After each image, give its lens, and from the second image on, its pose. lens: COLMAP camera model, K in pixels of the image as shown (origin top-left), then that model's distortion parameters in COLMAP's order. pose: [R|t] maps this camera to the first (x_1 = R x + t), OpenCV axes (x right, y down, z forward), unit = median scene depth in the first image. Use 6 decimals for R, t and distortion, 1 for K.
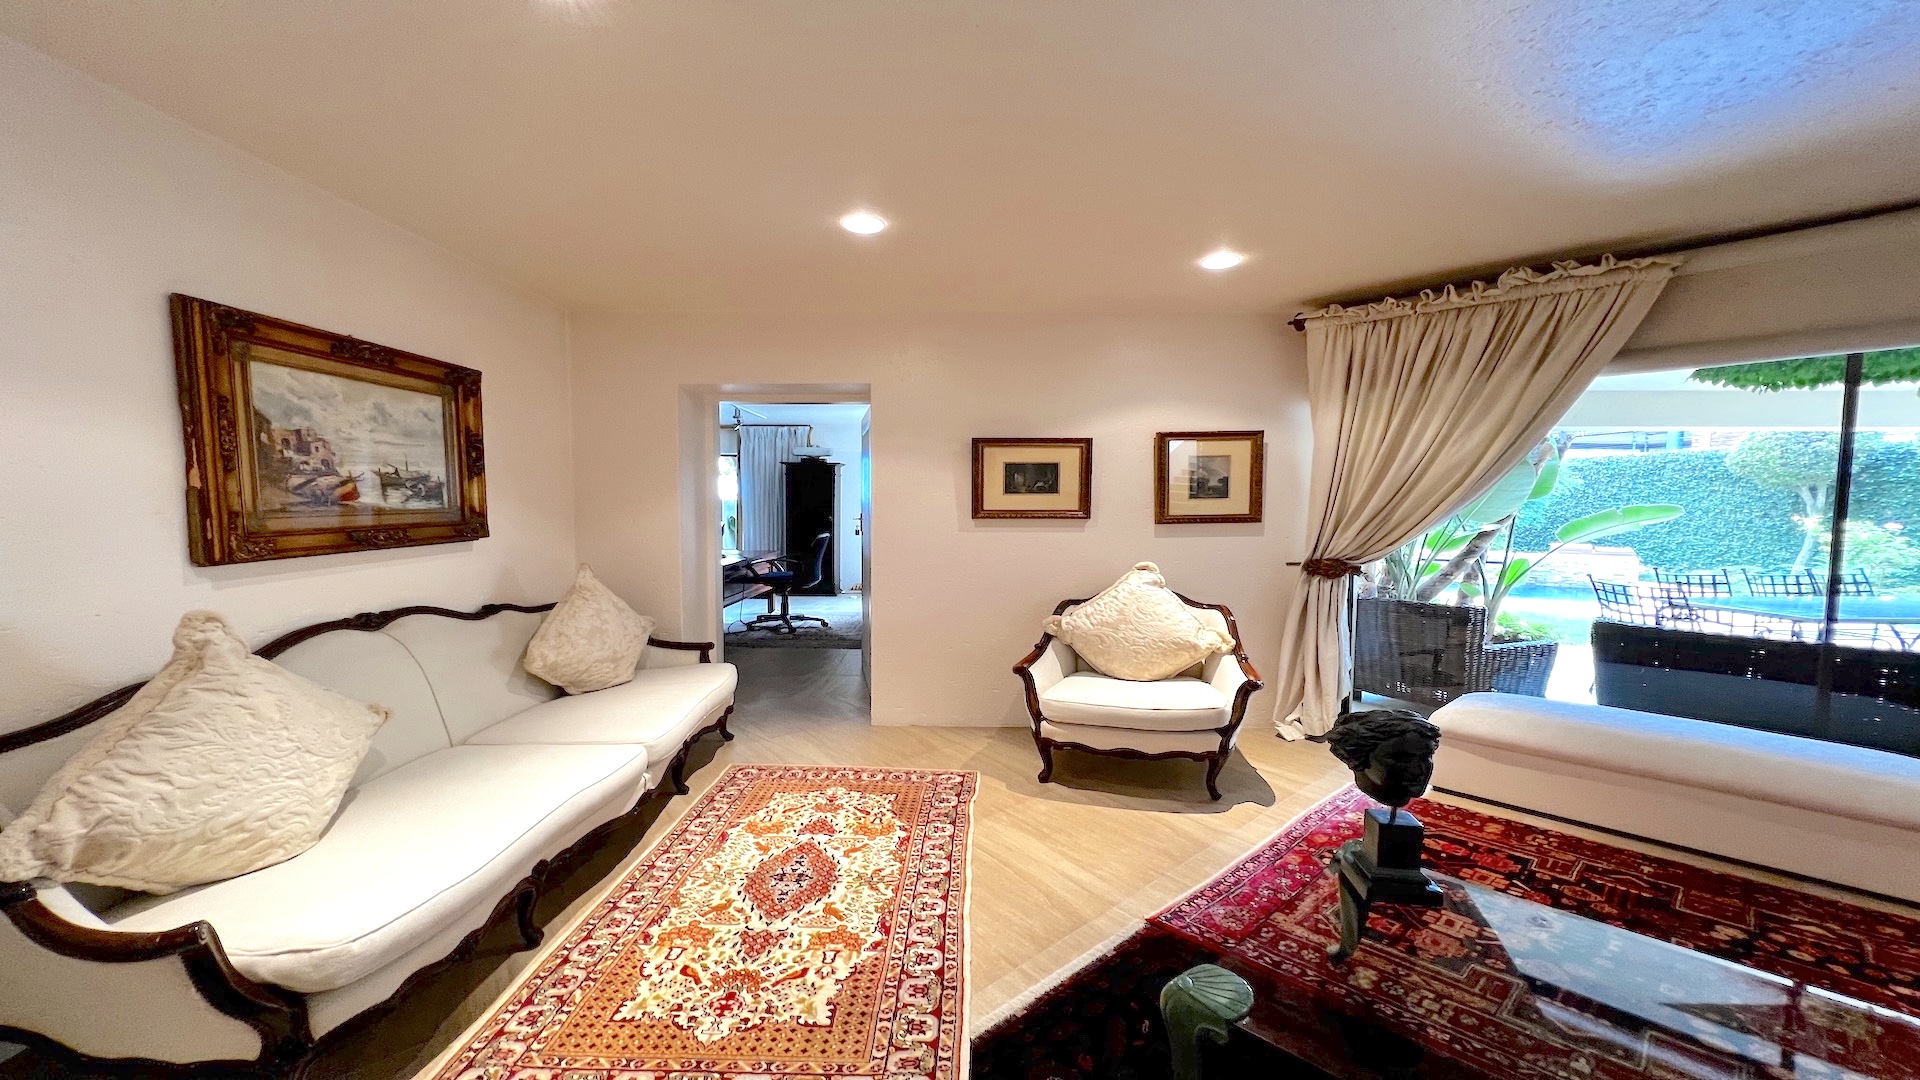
lens RADIAL K [[763.0, 0, 962.4], [0, 763.0, 558.3], [0, 0, 1]] dist [-0.004305, 0.000805]
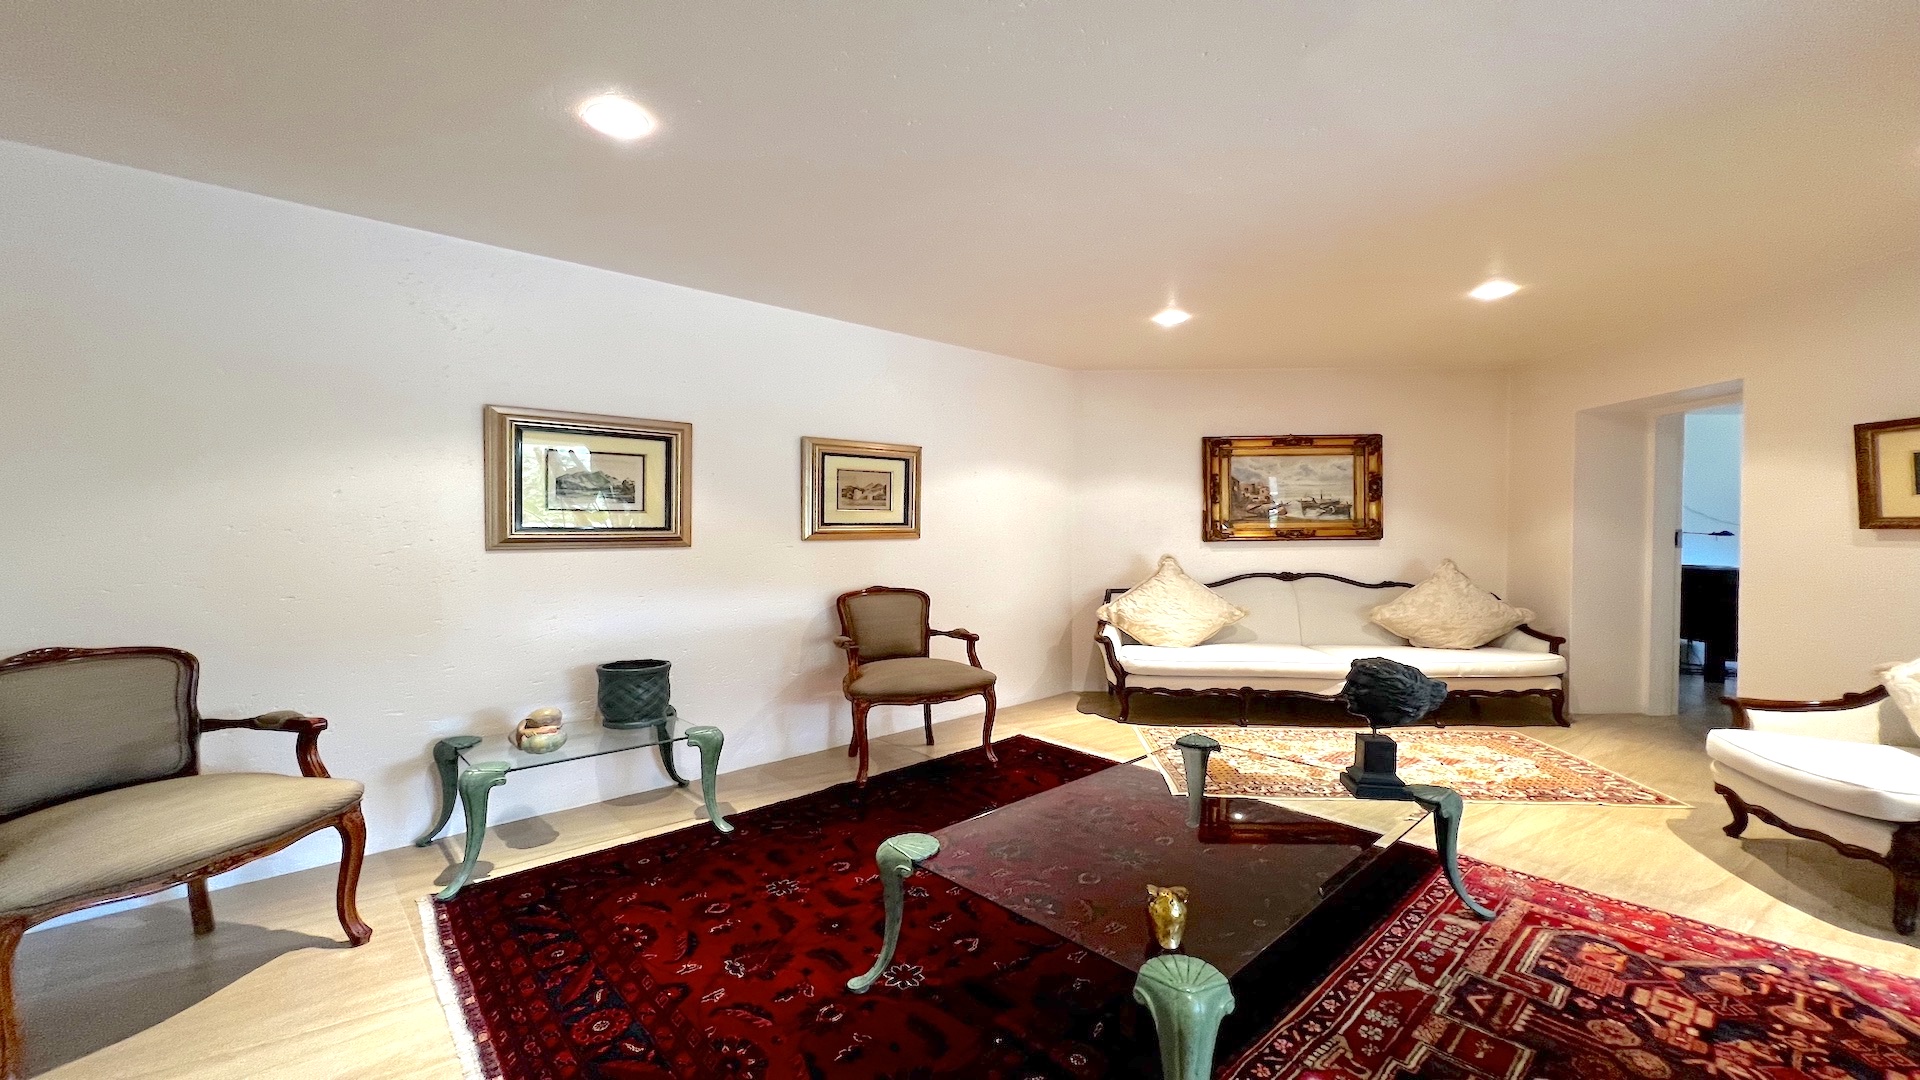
lens RADIAL K [[763.0, 0, 961.8], [0, 763.0, 535.4], [0, 0, 1]] dist [-0.004305, 0.000805]
pose [[-0.013256, 0.009549, -0.999867, 1.095266], [-0.070954, 0.997425, 0.010466, 0.014628], [0.997392, 0.071083, -0.012545, 0.156127]]
